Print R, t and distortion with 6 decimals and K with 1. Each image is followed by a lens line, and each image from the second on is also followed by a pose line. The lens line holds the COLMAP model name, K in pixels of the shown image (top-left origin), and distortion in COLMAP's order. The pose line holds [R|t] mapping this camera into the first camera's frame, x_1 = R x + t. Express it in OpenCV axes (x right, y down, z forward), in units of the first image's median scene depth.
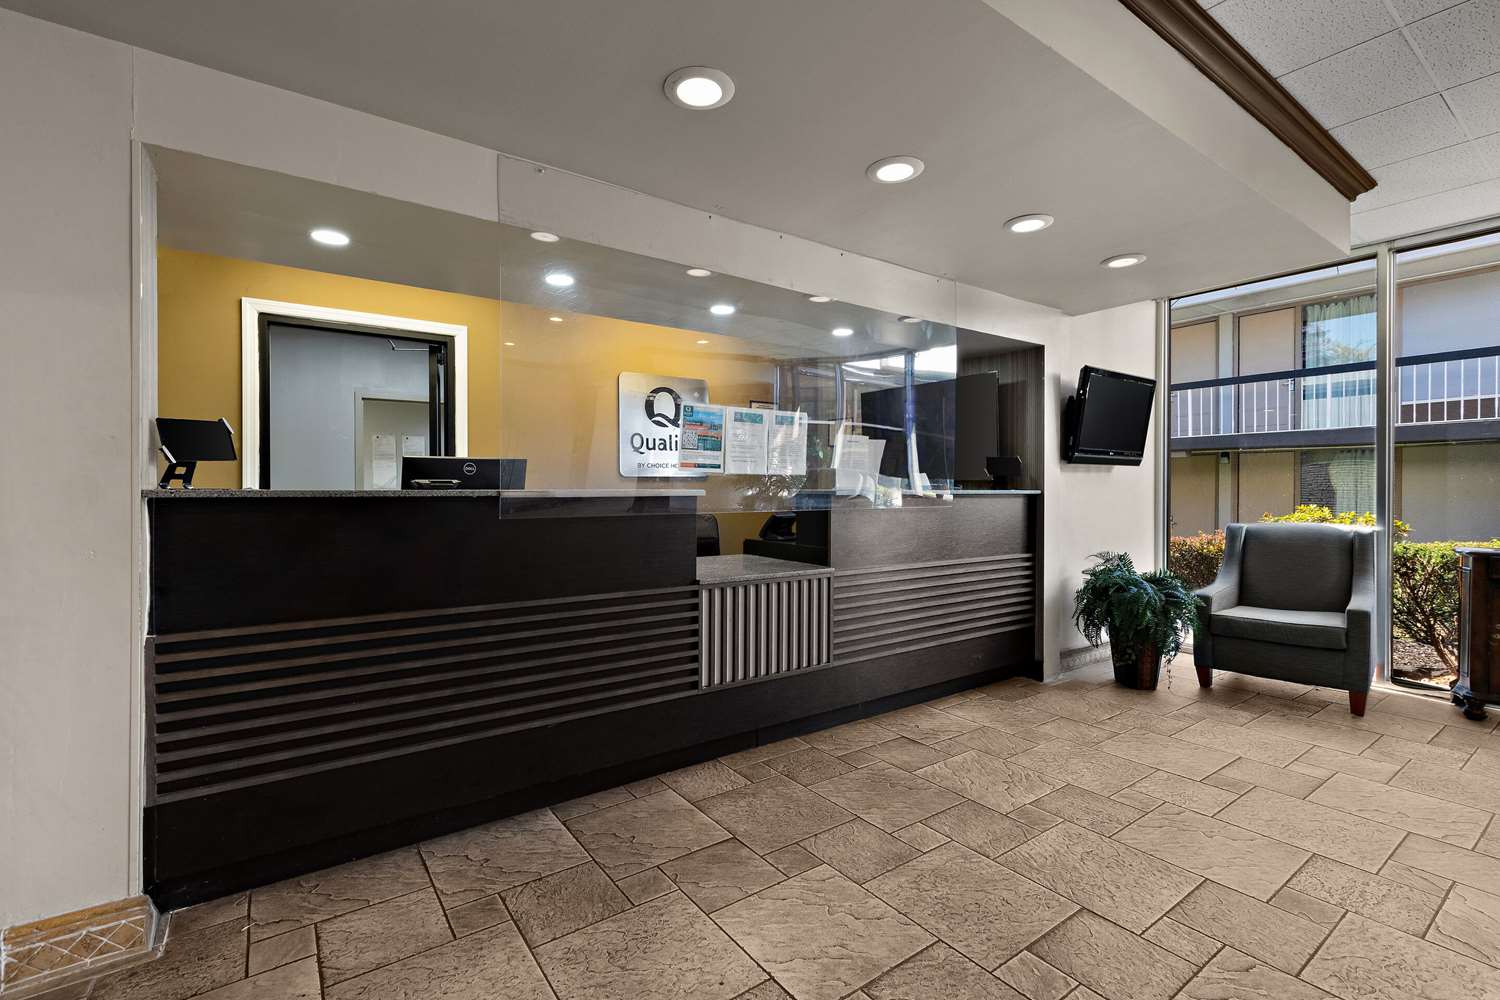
lens RADIAL K [[669.3, 0, 750.1], [0, 669.3, 490.8], [0, 0, 1]] dist [0.004383, -0.000448]
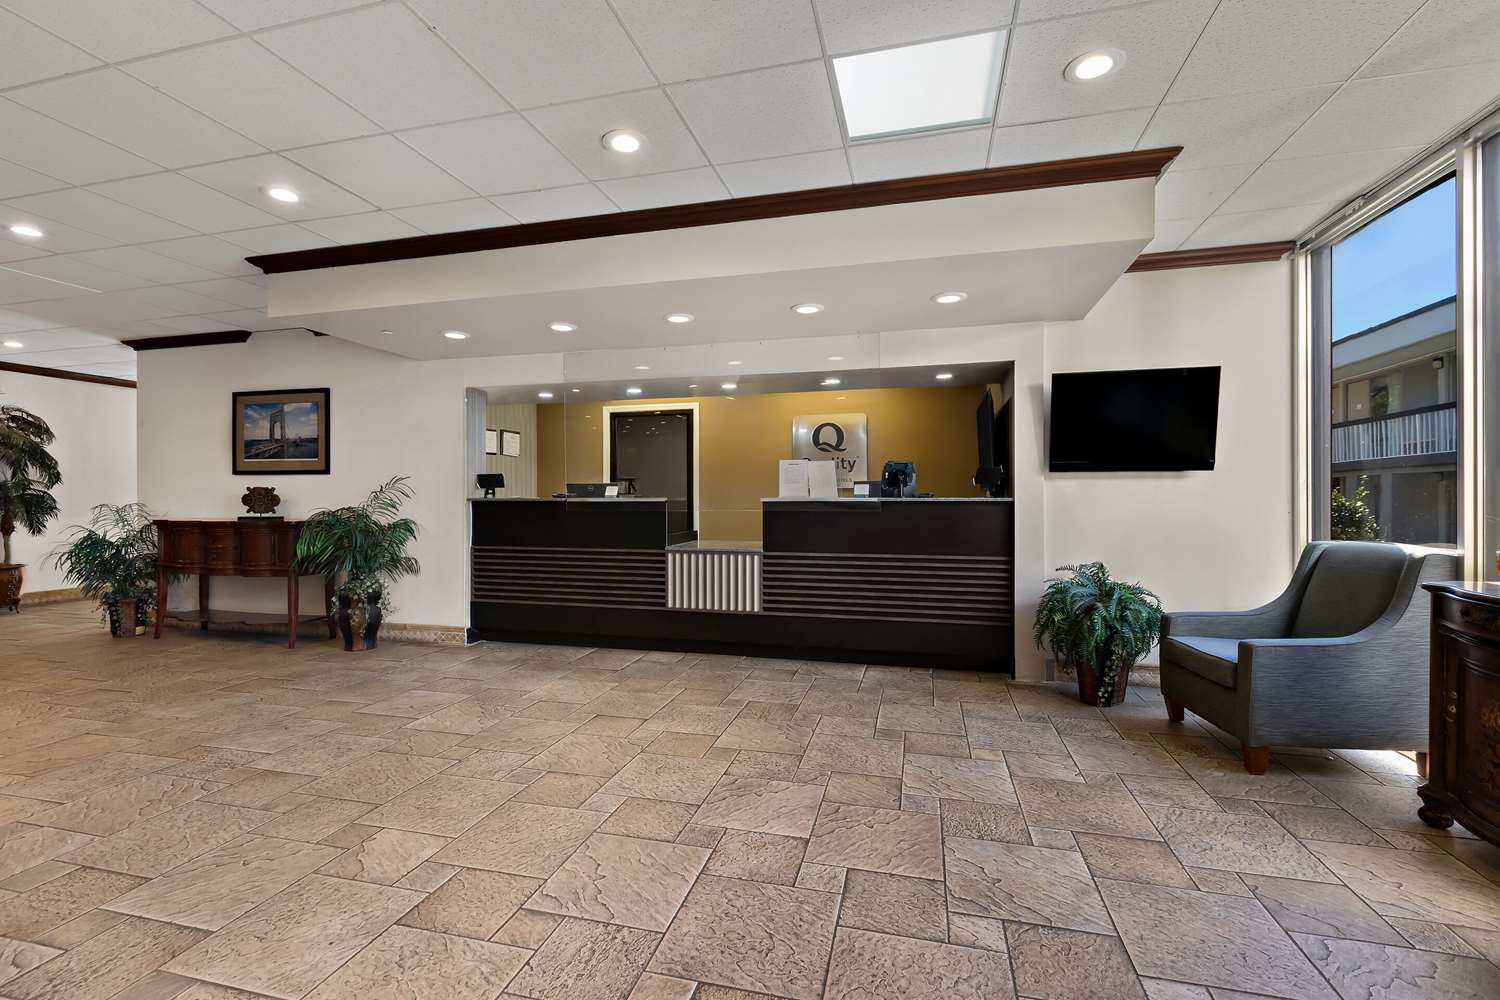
lens RADIAL K [[669.3, 0, 748.4], [0, 669.3, 501.2], [0, 0, 1]] dist [0.004383, -0.000448]
pose [[0.637538, 0.001318, -0.770418, 1.471104], [-0.001313, 0.999999, 0.000624, 0.006553], [0.770418, 0.000614, 0.637539, 0.013825]]
